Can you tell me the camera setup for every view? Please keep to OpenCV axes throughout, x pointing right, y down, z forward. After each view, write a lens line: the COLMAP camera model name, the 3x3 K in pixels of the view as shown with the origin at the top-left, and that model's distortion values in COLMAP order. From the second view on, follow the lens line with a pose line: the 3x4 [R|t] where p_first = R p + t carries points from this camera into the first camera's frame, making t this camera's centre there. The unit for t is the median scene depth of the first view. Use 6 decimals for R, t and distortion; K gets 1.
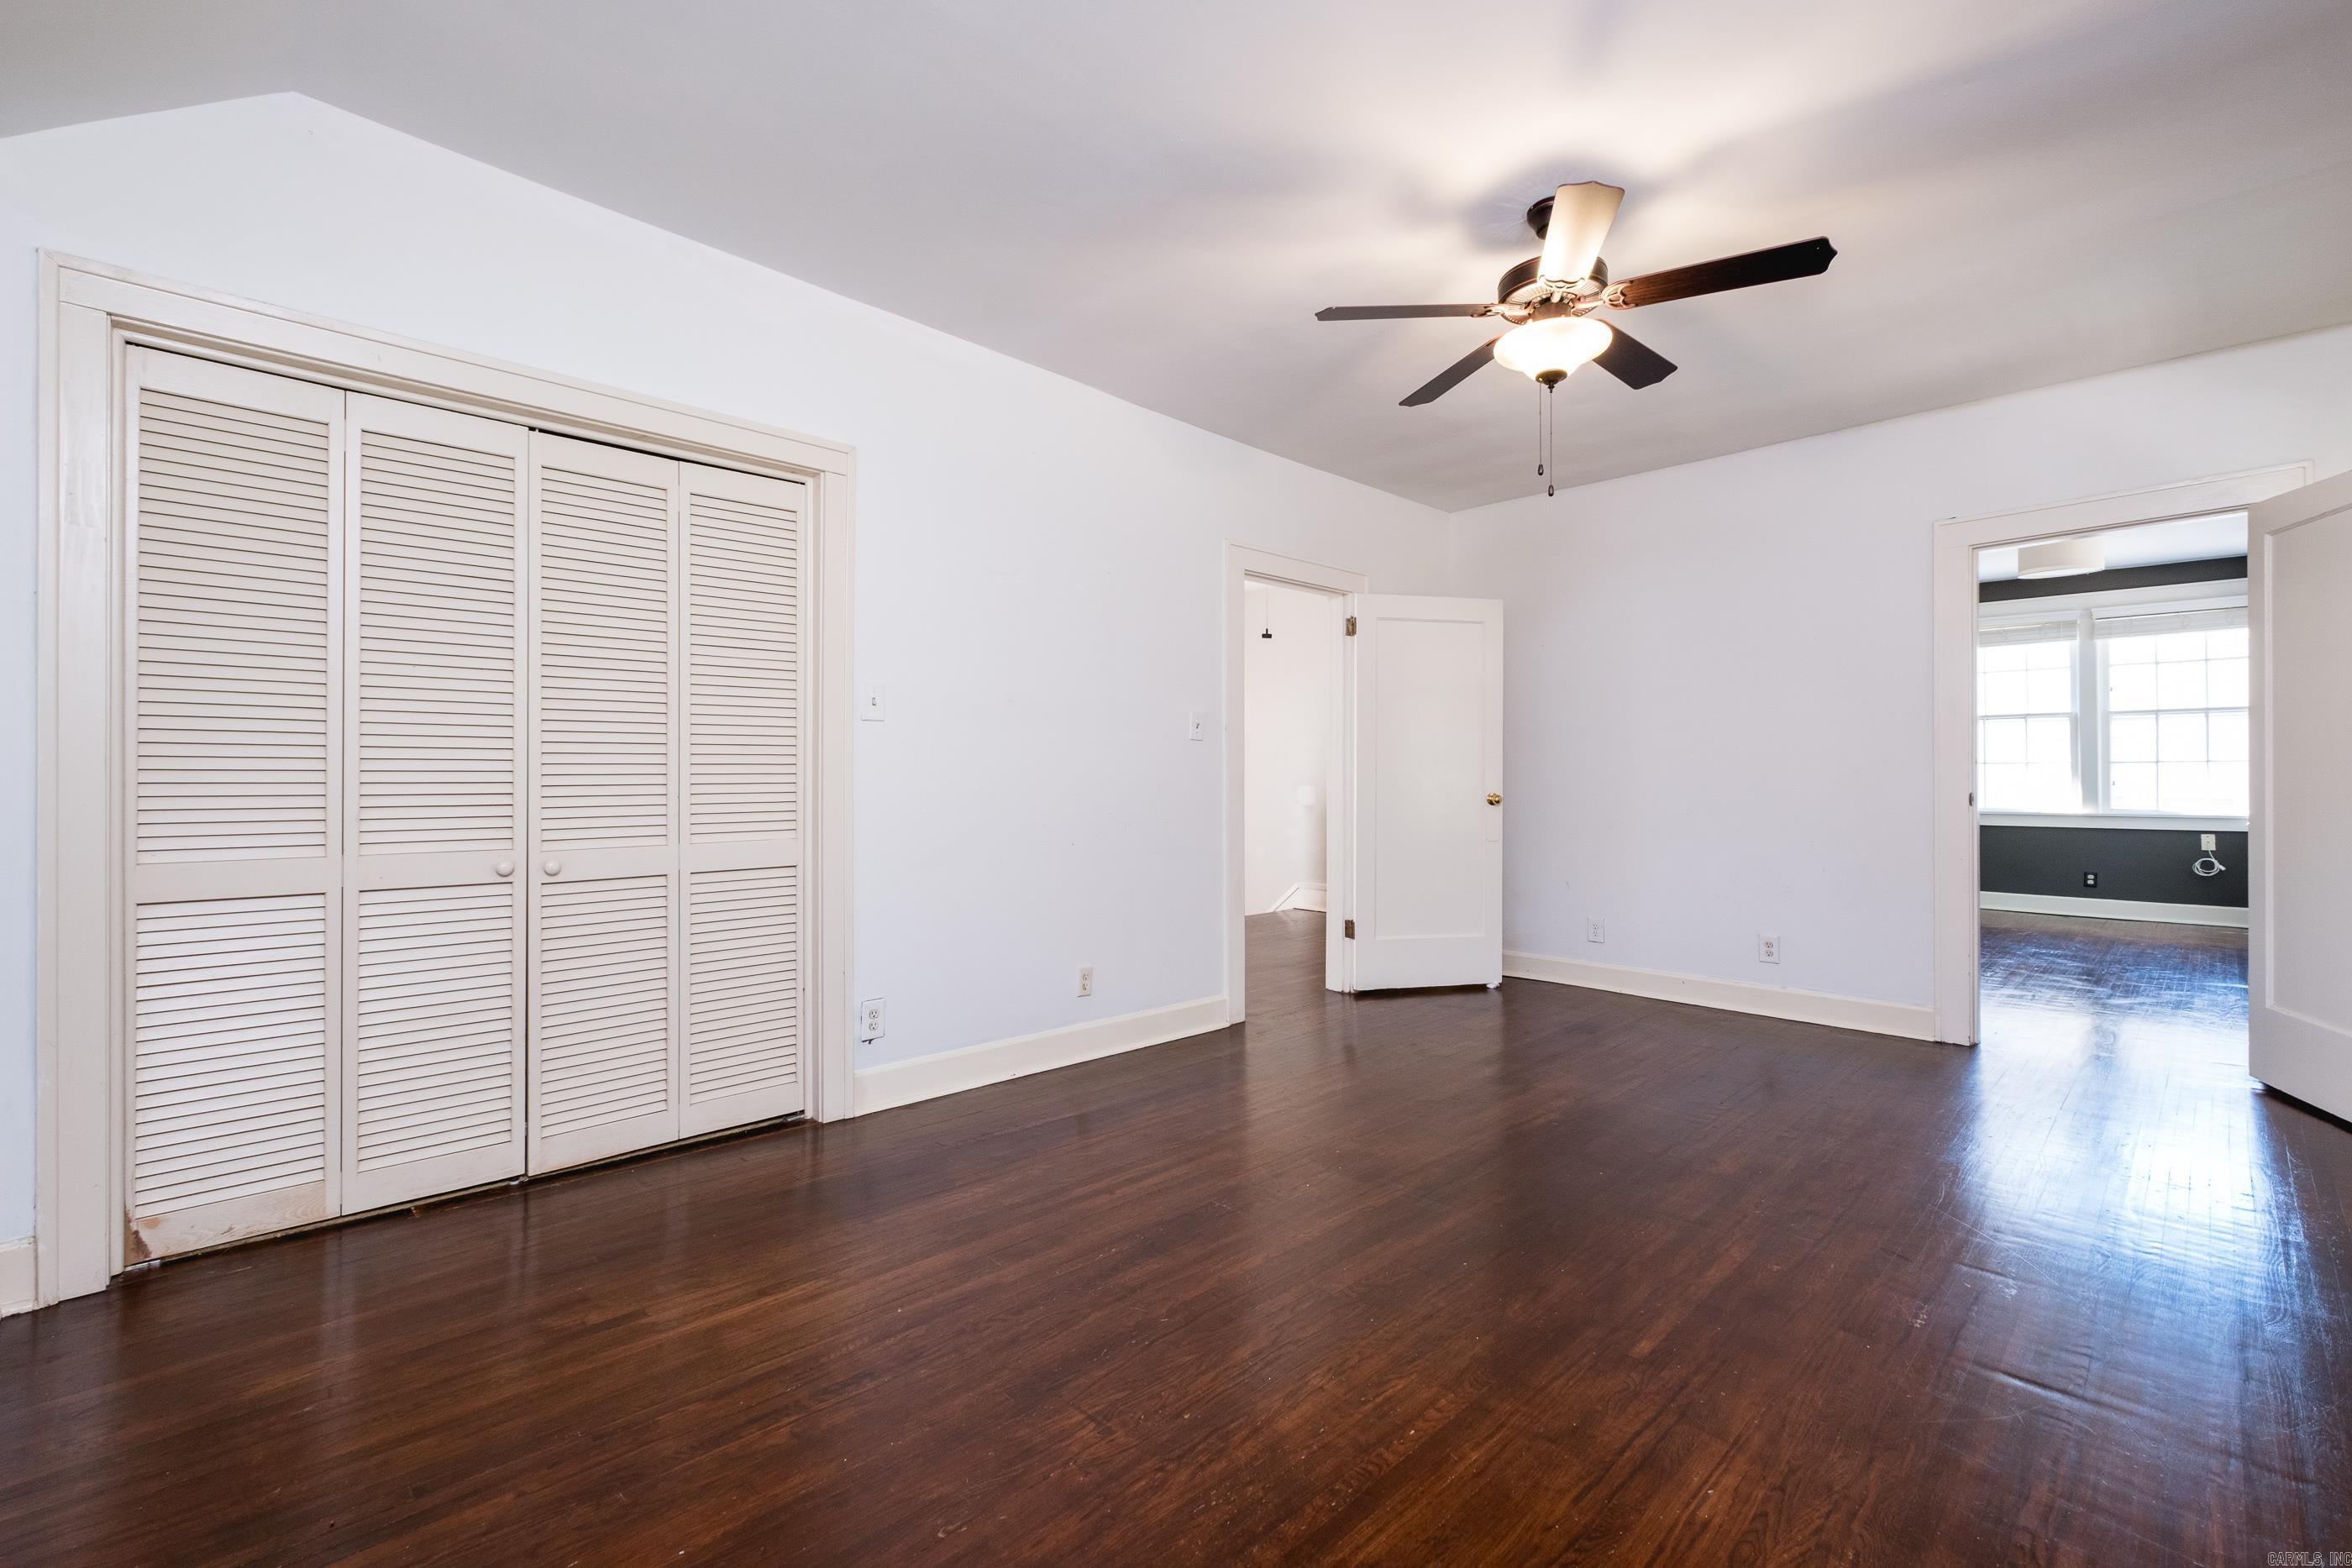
lens RADIAL K [[1028.2, 0, 1162.7], [0, 1028.2, 770.7], [0, 0, 1]] dist [0.001094, -0.000530]
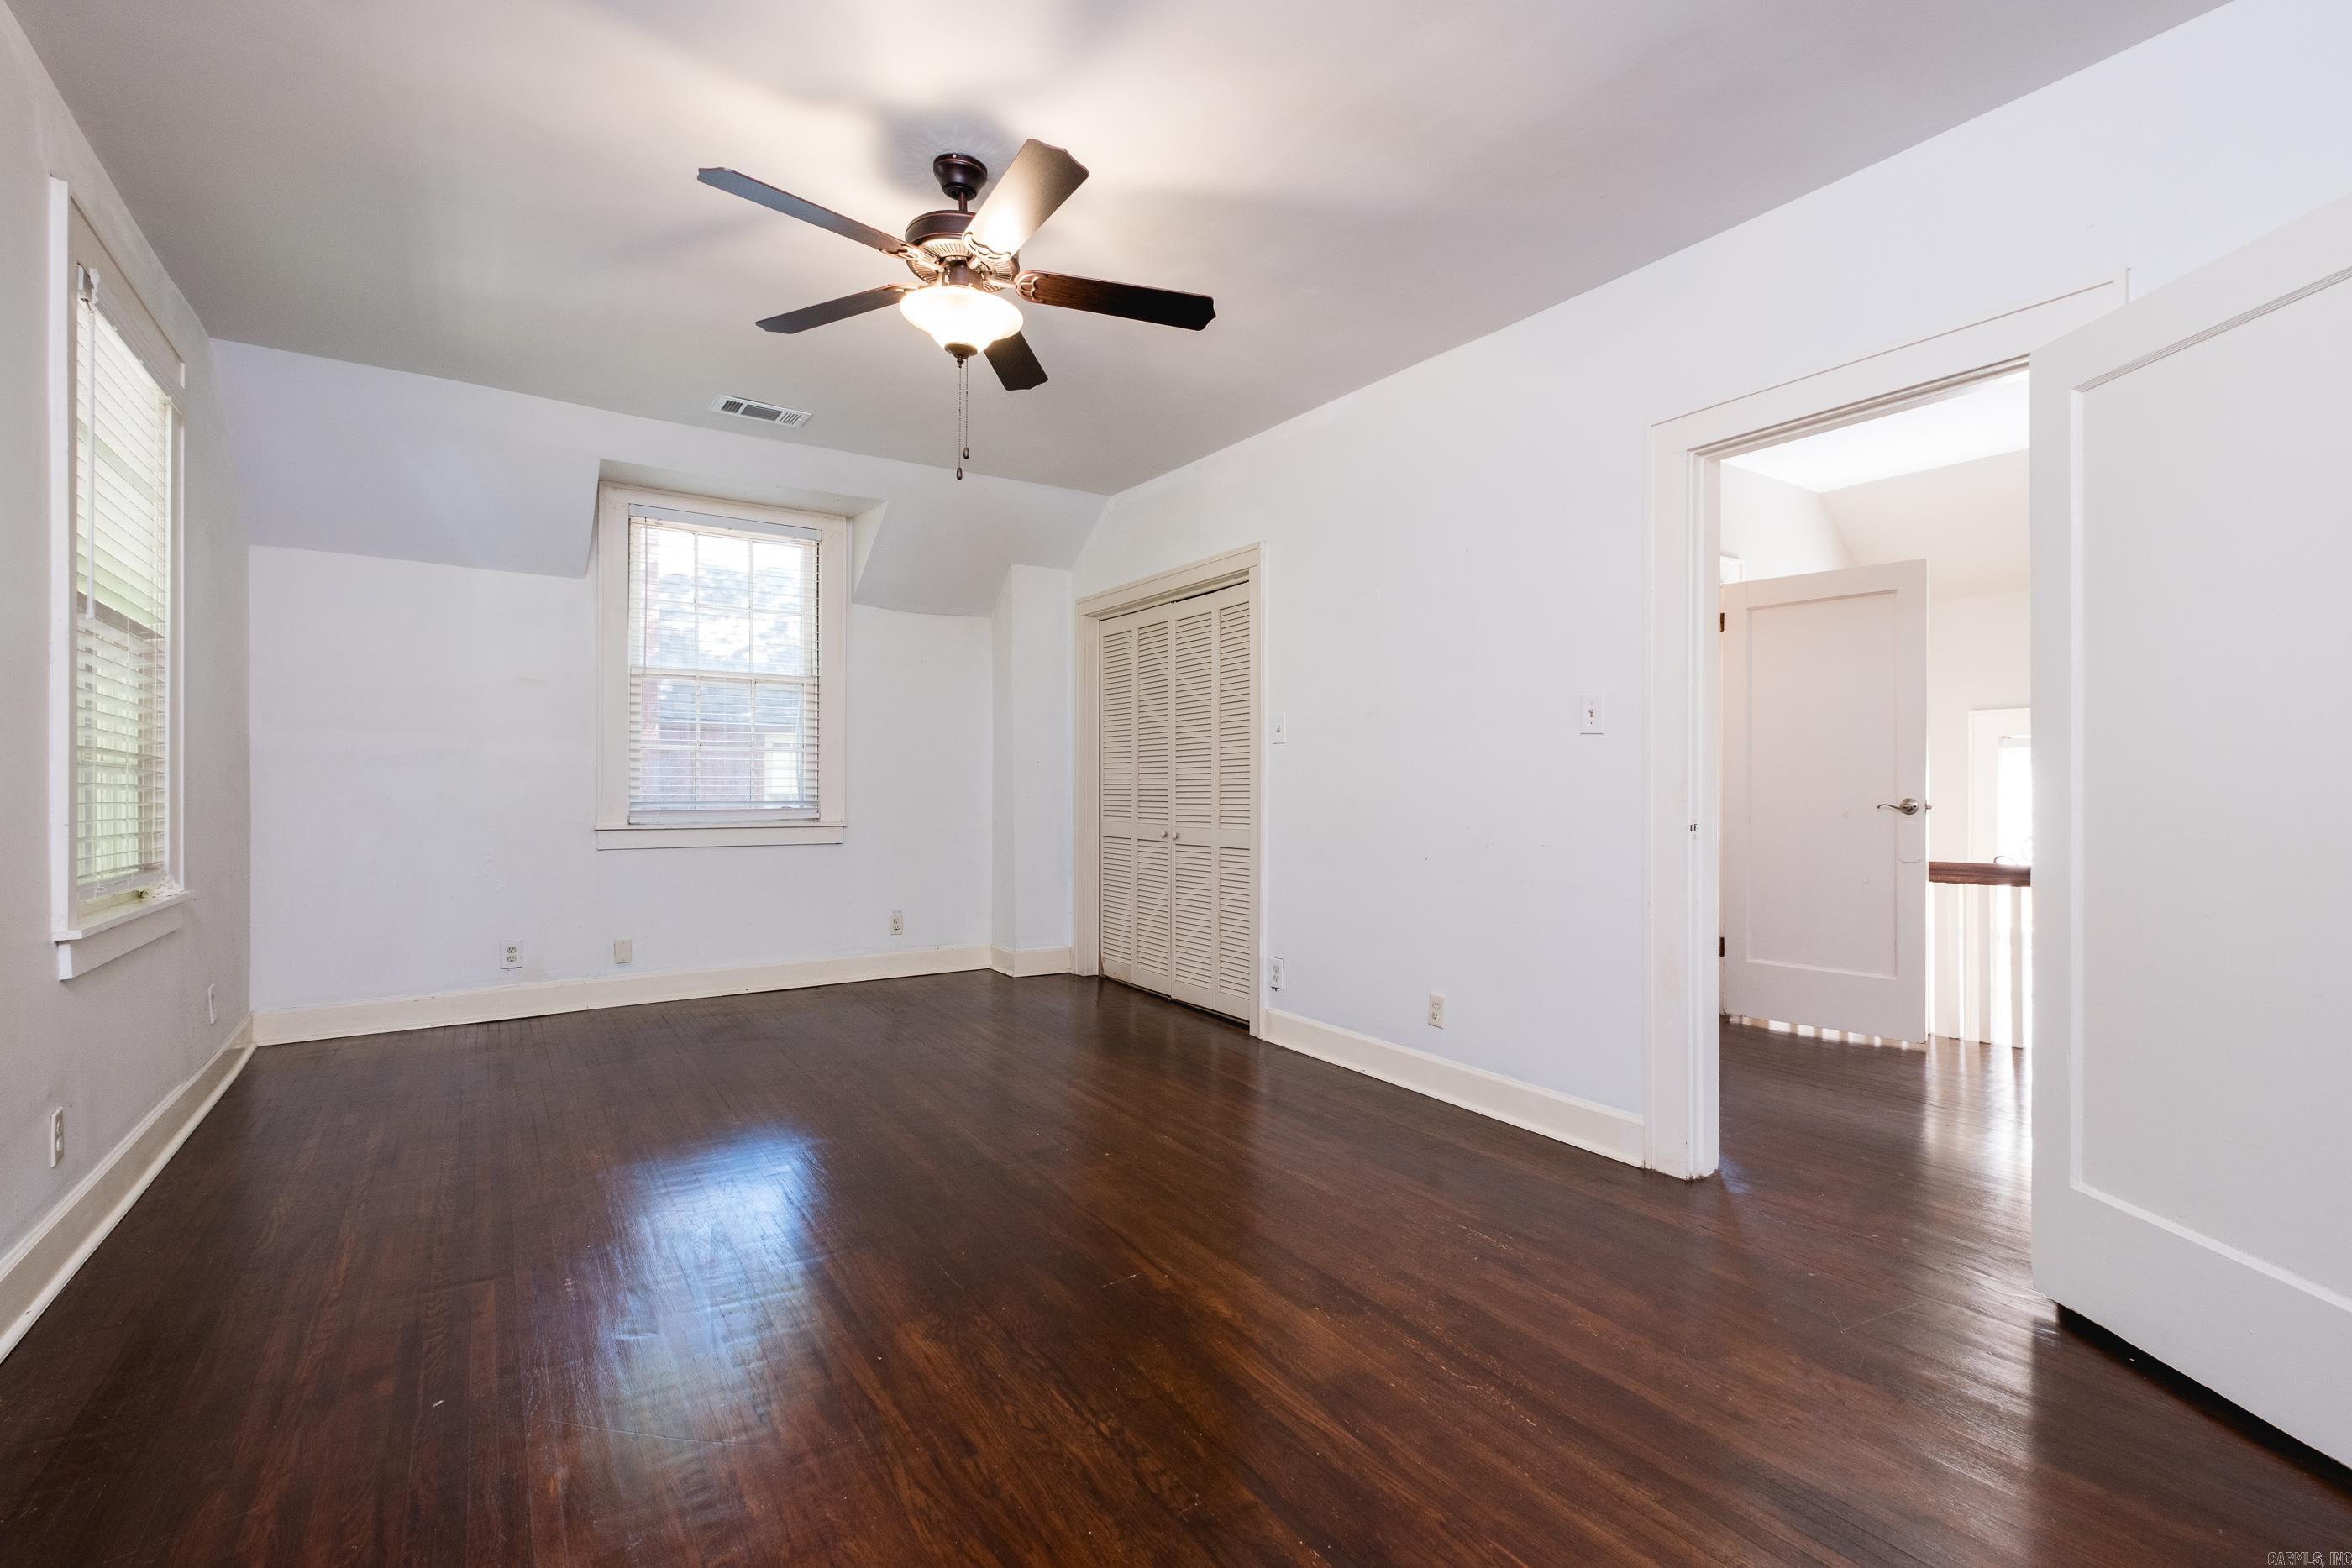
lens RADIAL K [[1028.2, 0, 1163.3], [0, 1028.2, 792.3], [0, 0, 1]] dist [0.001094, -0.000530]
pose [[-0.188824, 0.002930, -0.982006, 1.086641], [0.004959, 0.999986, 0.002030, 0.009712], [0.981998, -0.004487, -0.188836, 1.173067]]
